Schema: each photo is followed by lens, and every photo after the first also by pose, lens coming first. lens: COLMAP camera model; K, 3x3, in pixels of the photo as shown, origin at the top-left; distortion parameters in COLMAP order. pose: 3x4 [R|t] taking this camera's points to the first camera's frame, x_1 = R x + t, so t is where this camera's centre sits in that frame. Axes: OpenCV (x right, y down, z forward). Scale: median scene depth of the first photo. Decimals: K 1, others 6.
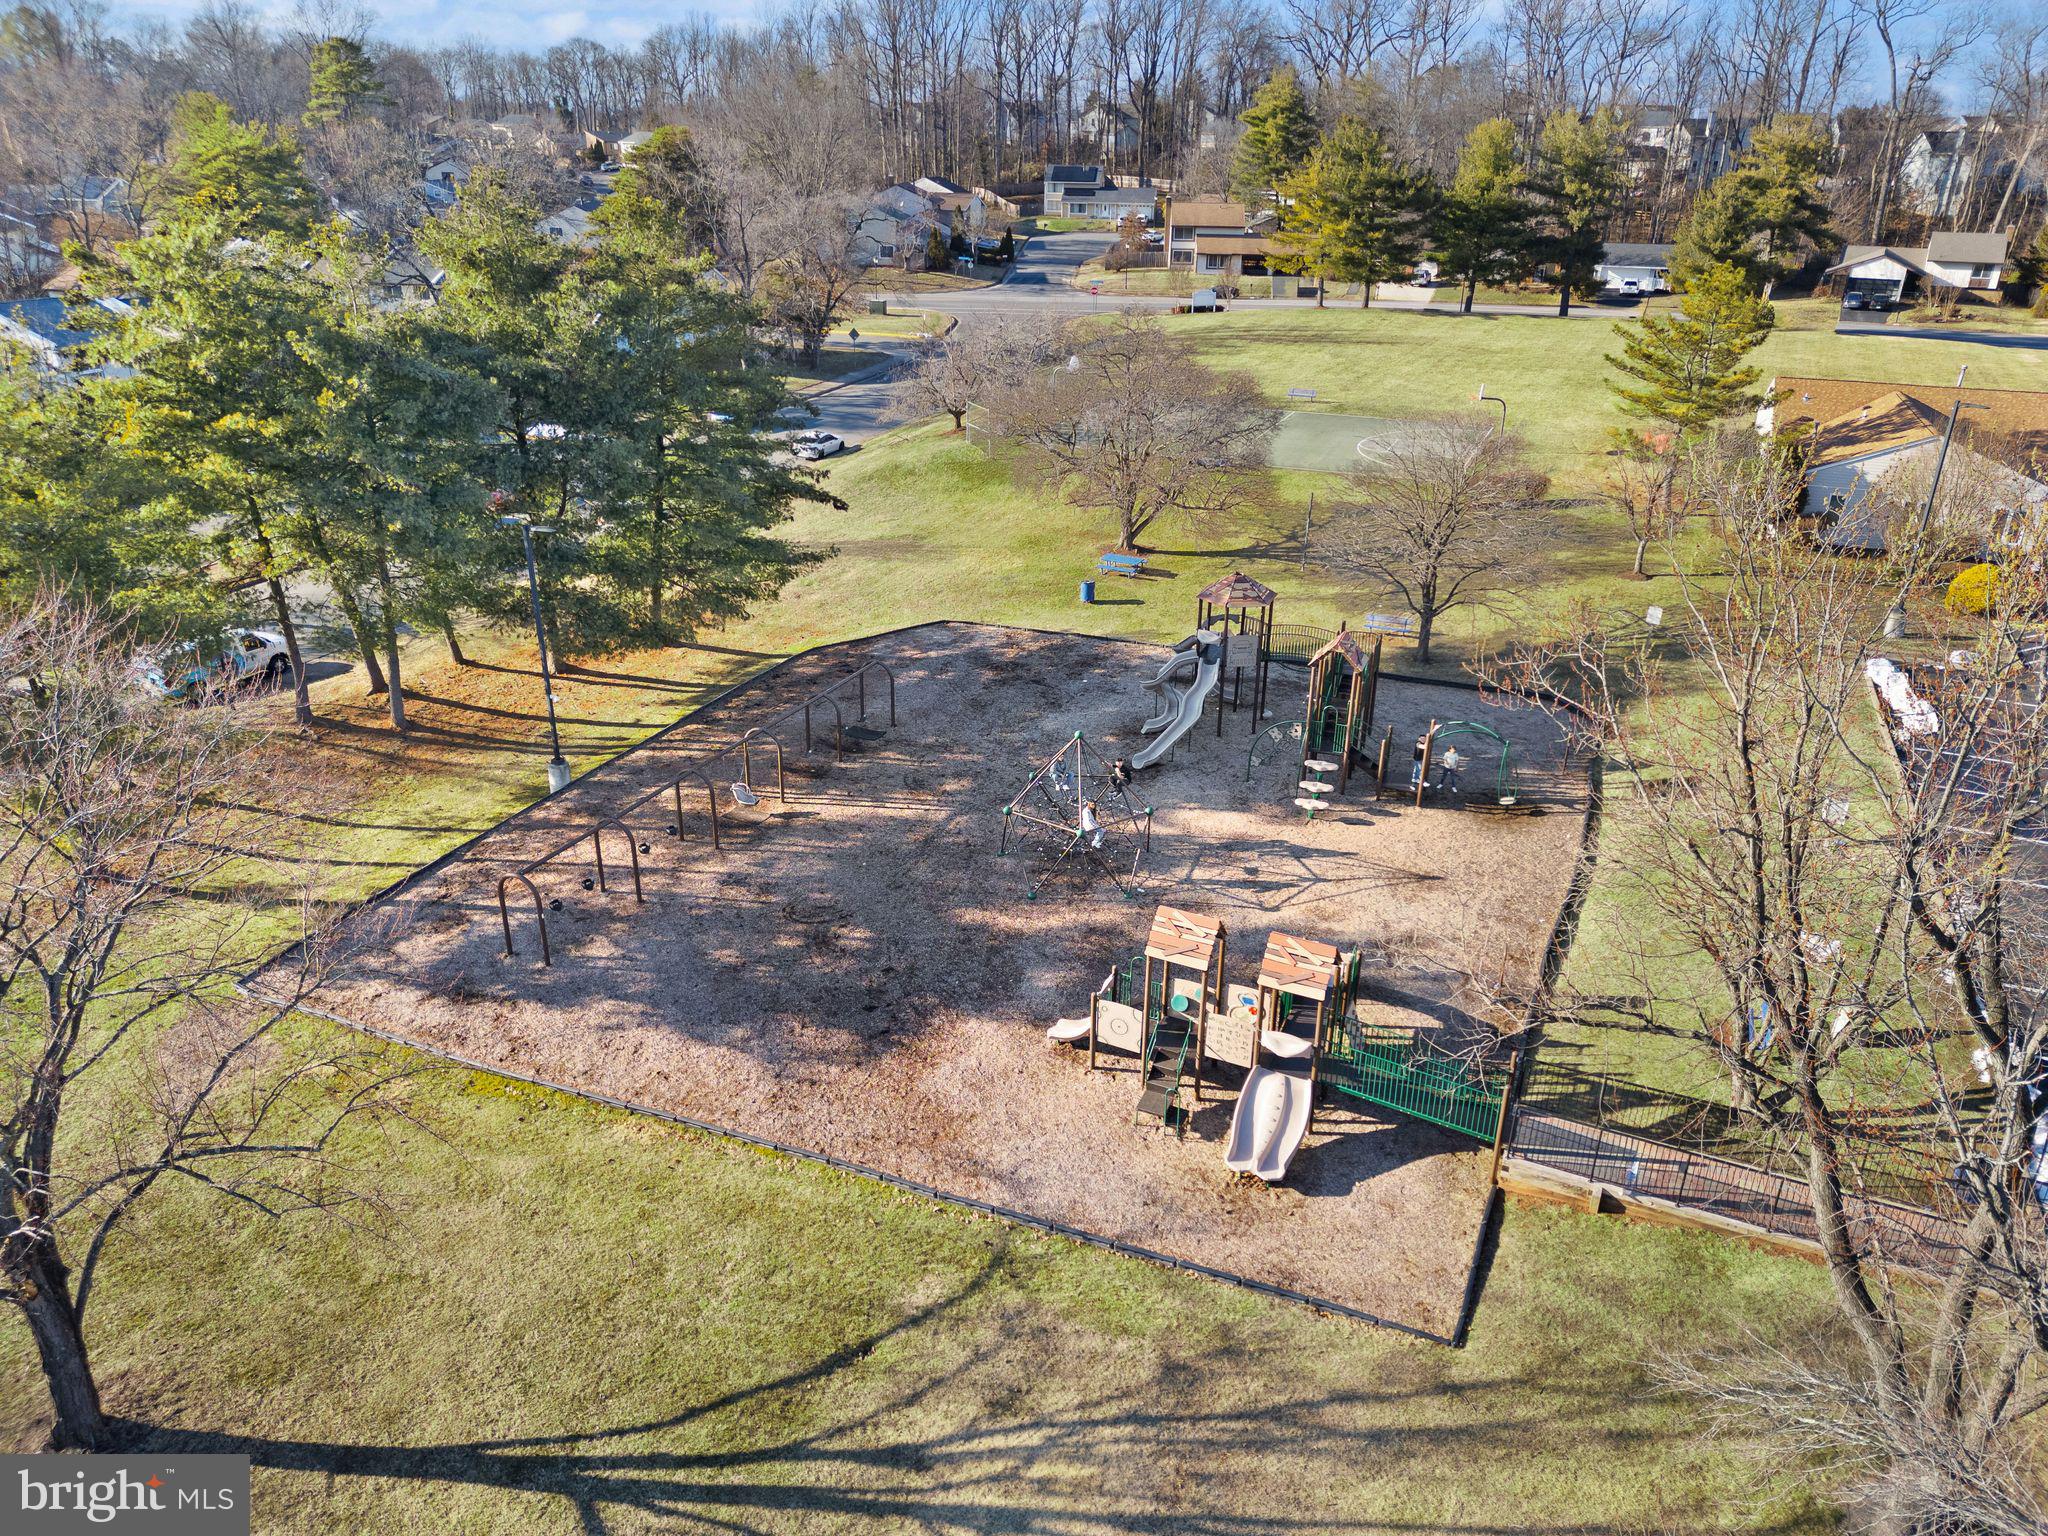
lens RADIAL K [[1460.7, 0, 1027.3], [0, 1460.7, 766.4], [0, 0, 1]] dist [0.069253, -0.069668]
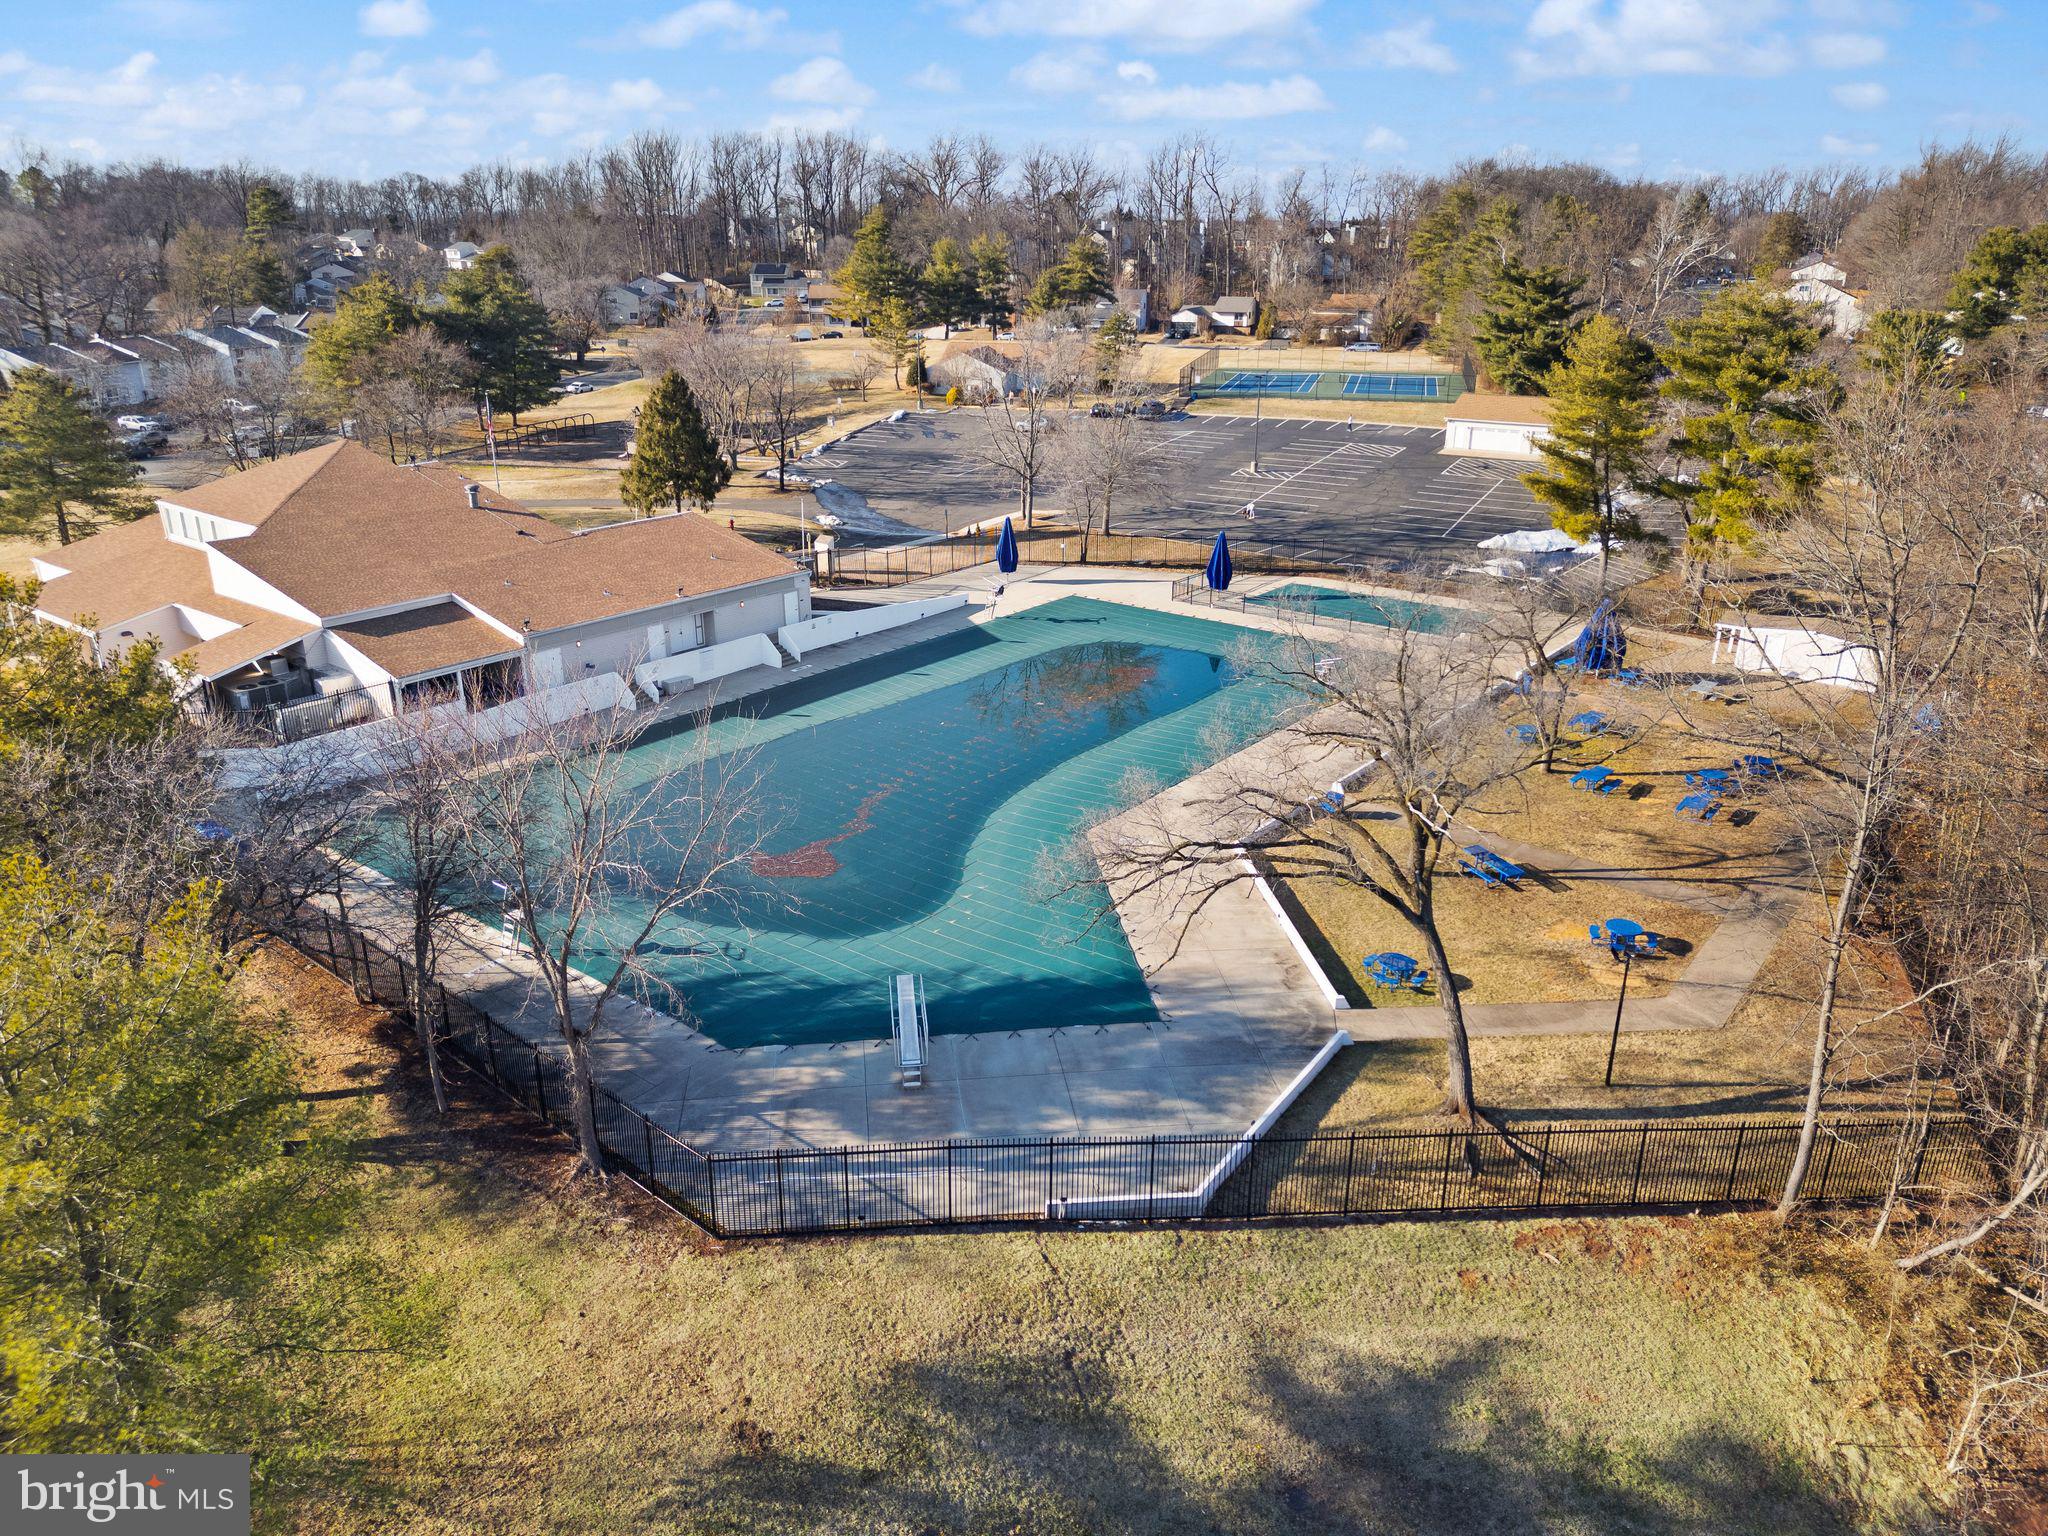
lens RADIAL K [[1460.7, 0, 1027.3], [0, 1460.7, 766.4], [0, 0, 1]] dist [0.069253, -0.069668]
pose [[0.992190, -0.051410, 0.113644, 0.116609], [0.057855, 0.996855, -0.054159, 0.243229], [-0.110503, 0.060311, 0.992044, -0.593685]]
